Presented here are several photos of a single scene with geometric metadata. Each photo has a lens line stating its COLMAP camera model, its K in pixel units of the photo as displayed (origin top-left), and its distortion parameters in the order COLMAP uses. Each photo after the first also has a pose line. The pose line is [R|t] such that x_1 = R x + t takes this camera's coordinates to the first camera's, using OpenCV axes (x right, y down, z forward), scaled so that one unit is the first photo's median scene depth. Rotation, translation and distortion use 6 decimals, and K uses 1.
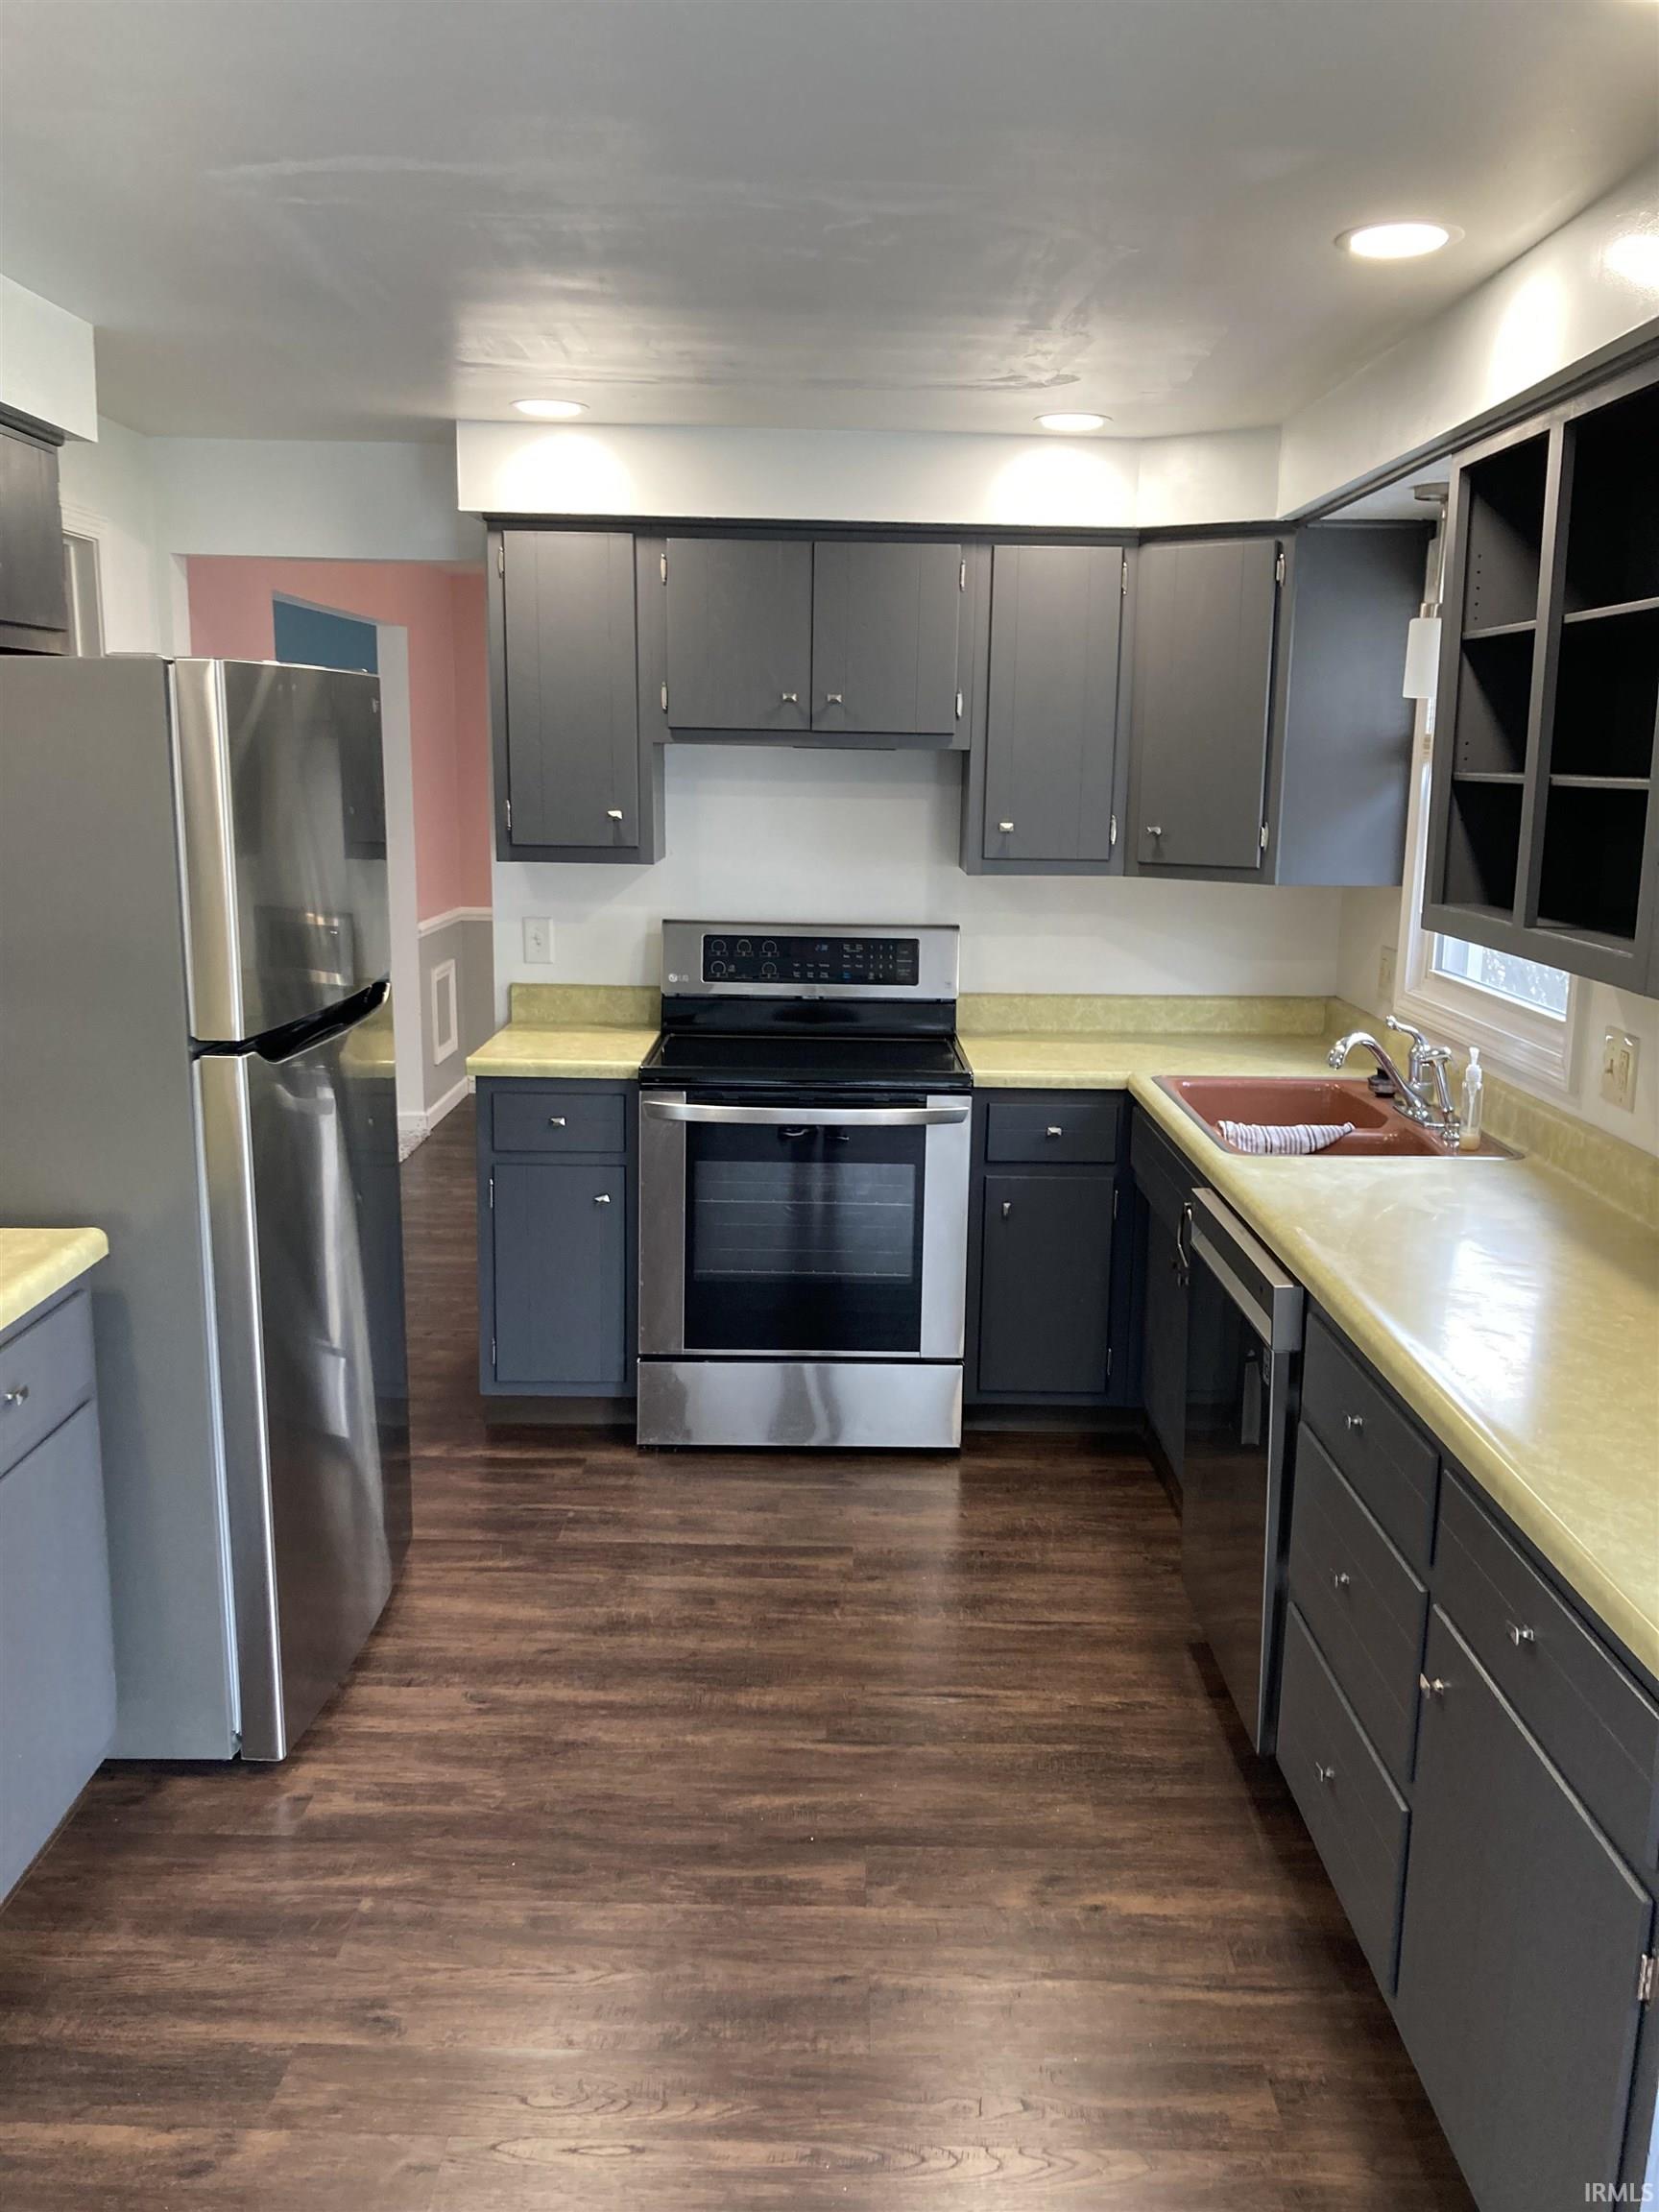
lens RADIAL K [[1835.4, 0, 821.5], [0, 1835.4, 1105.3], [0, 0, 1]] dist [0.009962, 0.004755]
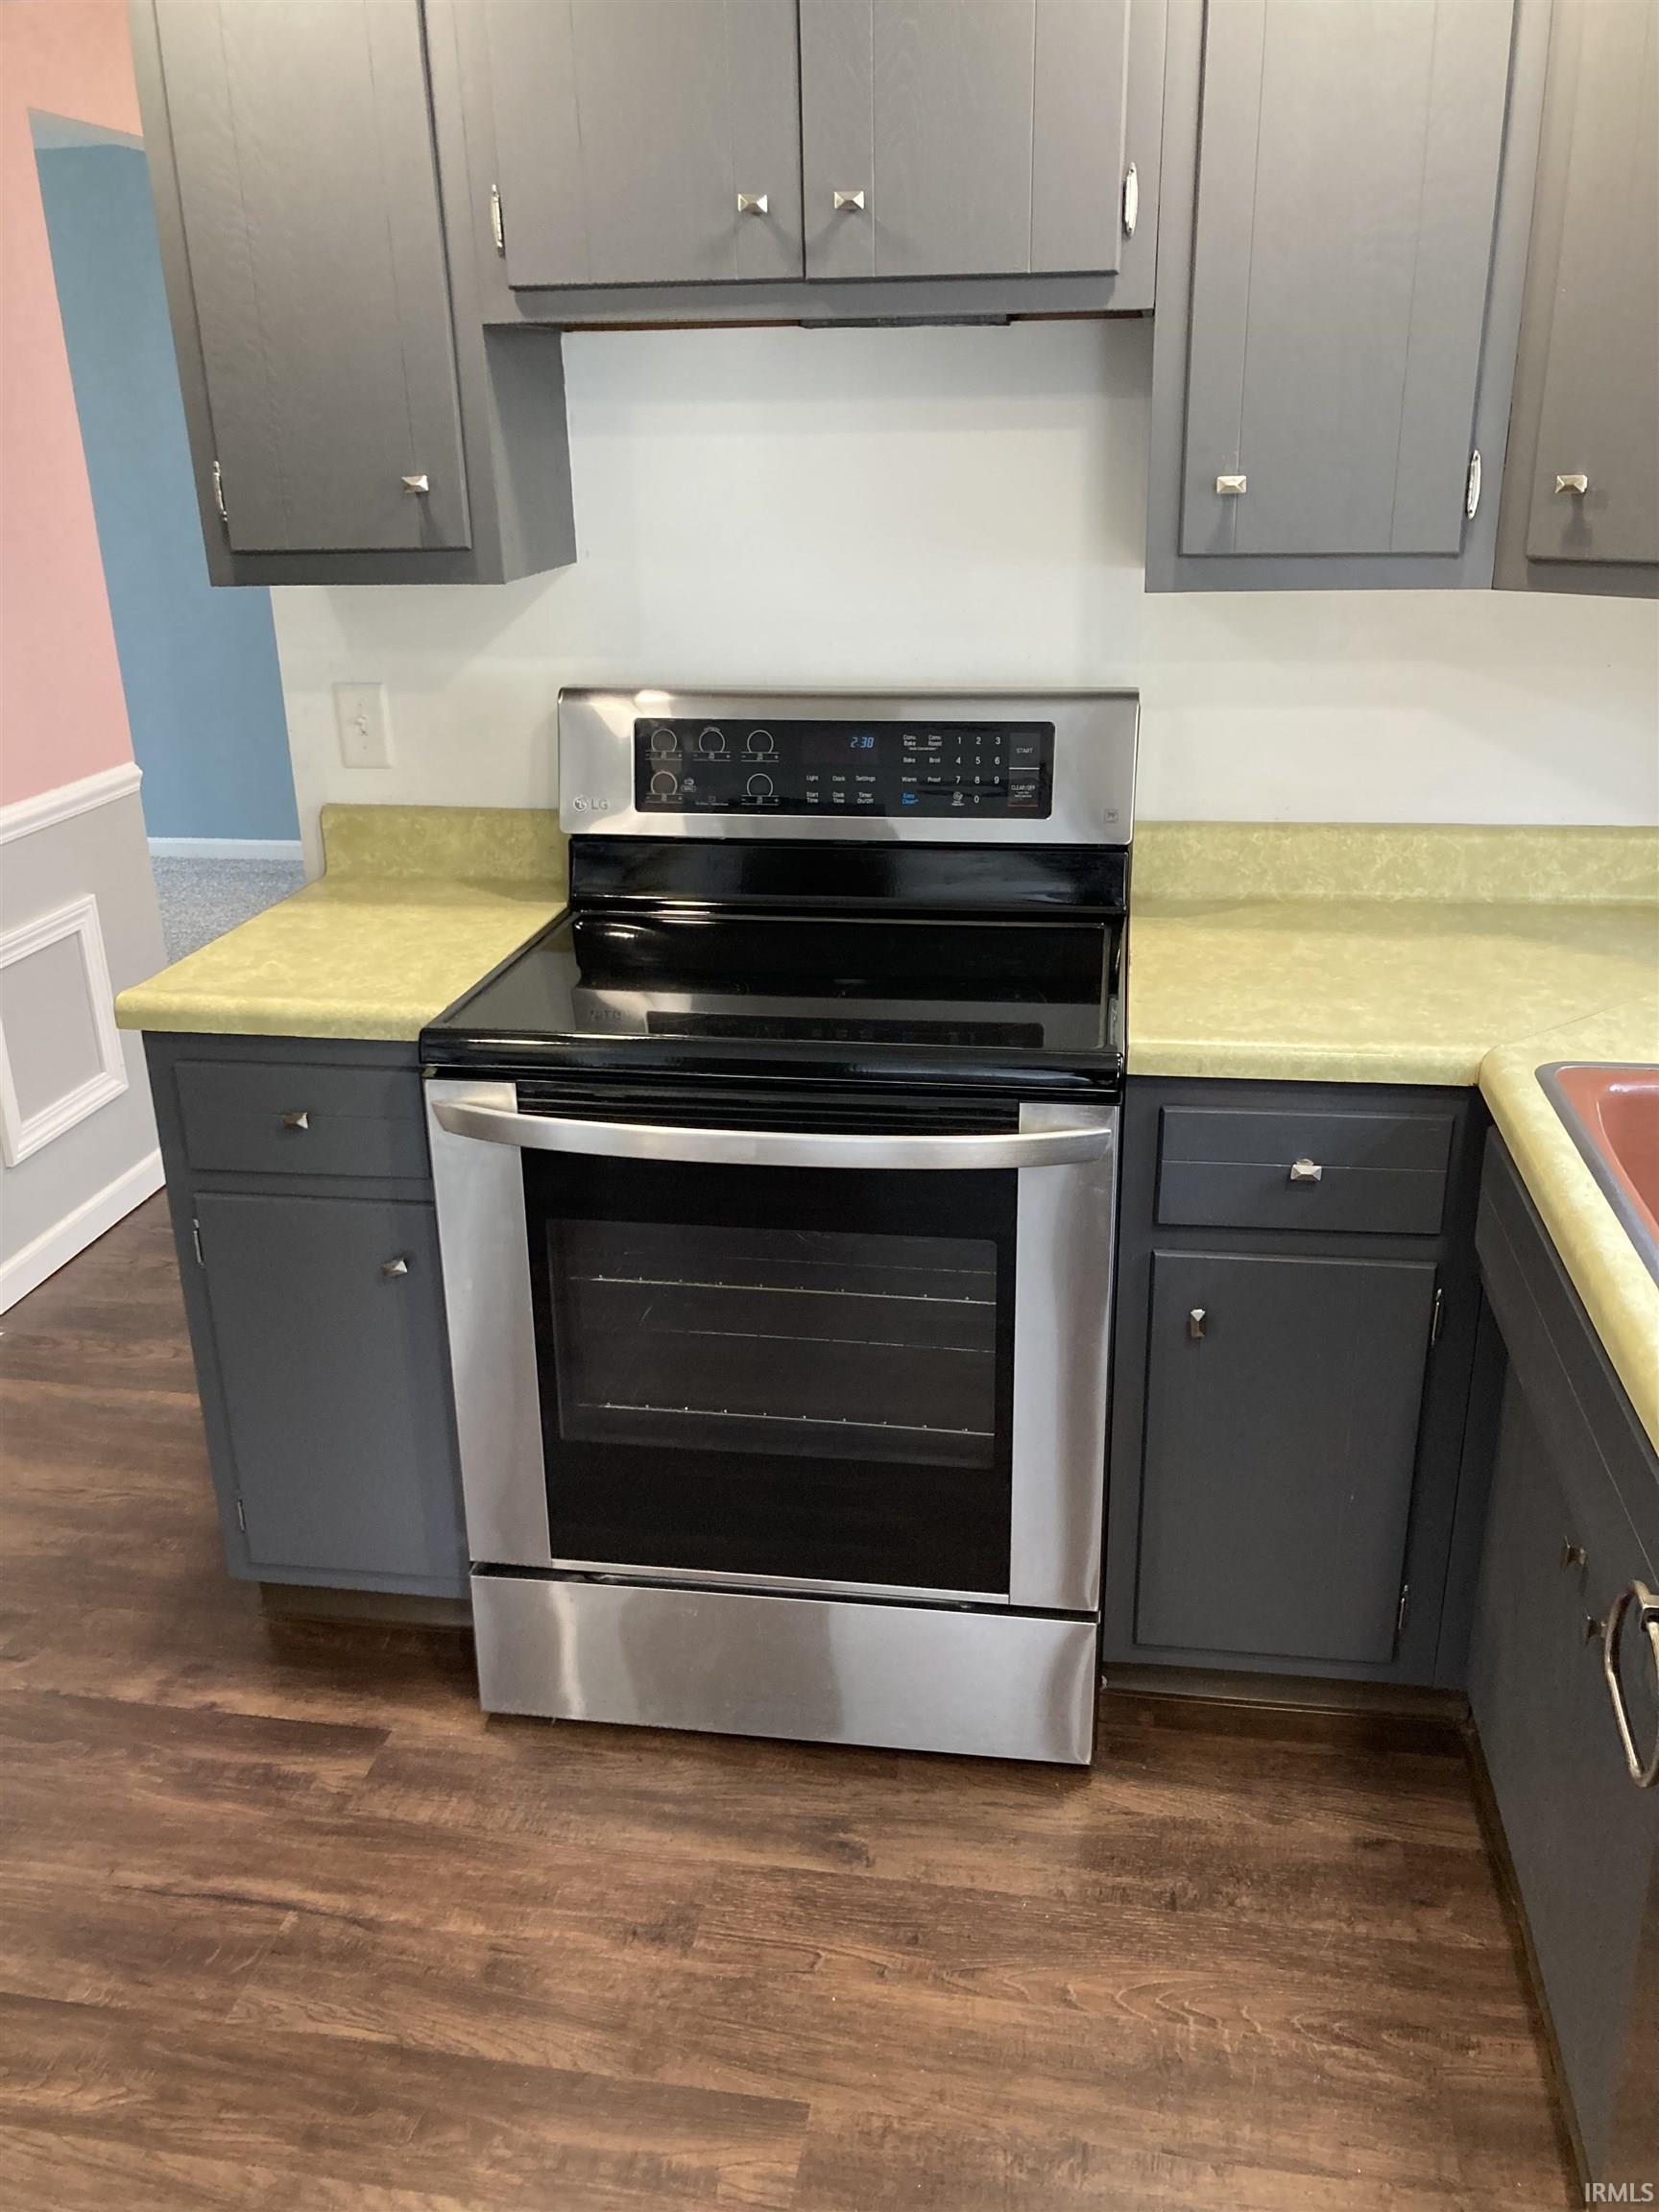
lens RADIAL K [[1789.3, 0, 829.5], [0, 1789.3, 1106.0], [0, 0, 1]] dist [-0.016438, -0.008020]
pose [[0.986306, 0.025215, -0.162989, 0.079893], [0.004801, 0.983435, 0.181199, -0.082051], [0.164858, -0.179500, 0.969846, 0.537219]]
